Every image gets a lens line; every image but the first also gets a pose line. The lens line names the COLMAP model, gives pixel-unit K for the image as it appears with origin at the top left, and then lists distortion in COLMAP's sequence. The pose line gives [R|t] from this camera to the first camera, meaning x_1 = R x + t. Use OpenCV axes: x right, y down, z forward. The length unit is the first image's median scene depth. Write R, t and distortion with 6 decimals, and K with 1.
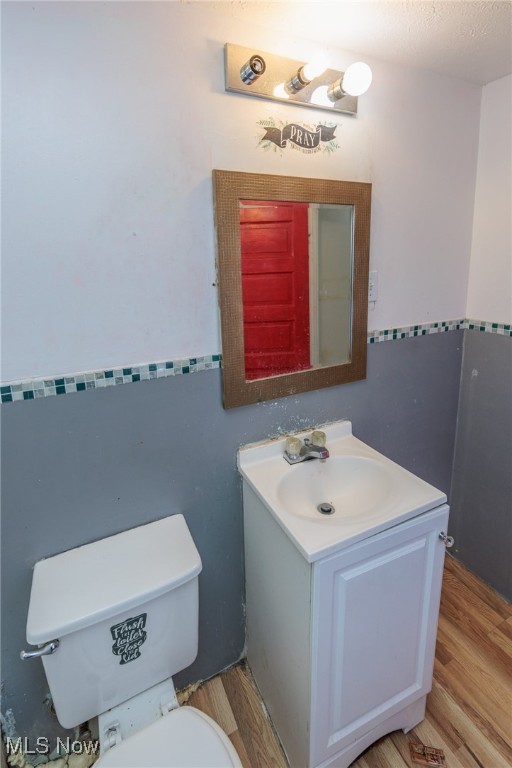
lens RADIAL K [[302.0, 0, 194.3], [0, 302.0, 369.5], [0, 0, 1]] dist [-0.003077, -0.000879]
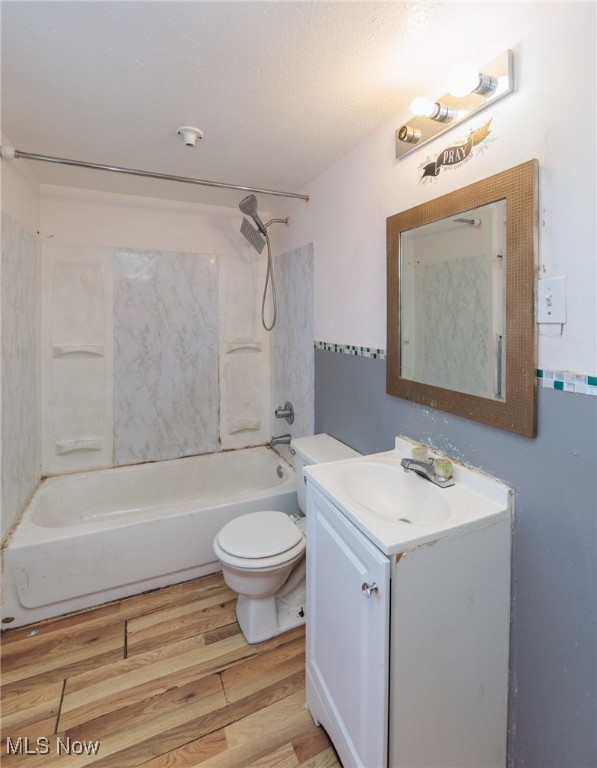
lens RADIAL K [[358.8, 0, 296.5], [0, 358.8, 322.5], [0, 0, 1]] dist [-0.003868, 0.000507]
pose [[0.047305, 0.107977, -0.993027, 1.606198], [-0.170361, 0.980447, 0.098493, -0.255146], [0.984246, 0.164514, 0.064775, 0.502893]]
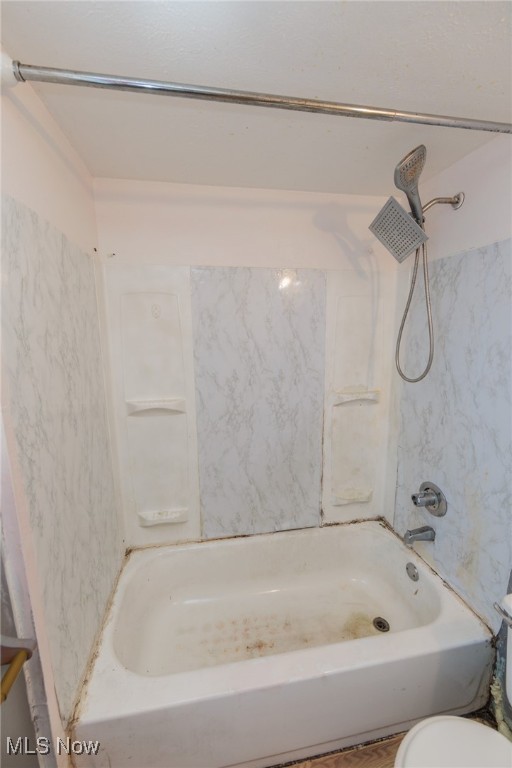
lens RADIAL K [[302.0, 0, 252.8], [0, 302.0, 384.4], [0, 0, 1]] dist [-0.003077, -0.000879]
pose [[-0.192464, 0.255430, -0.947477, 1.225327], [-0.127565, 0.950823, 0.282245, -0.238249], [0.972977, 0.175187, -0.150416, 0.310003]]
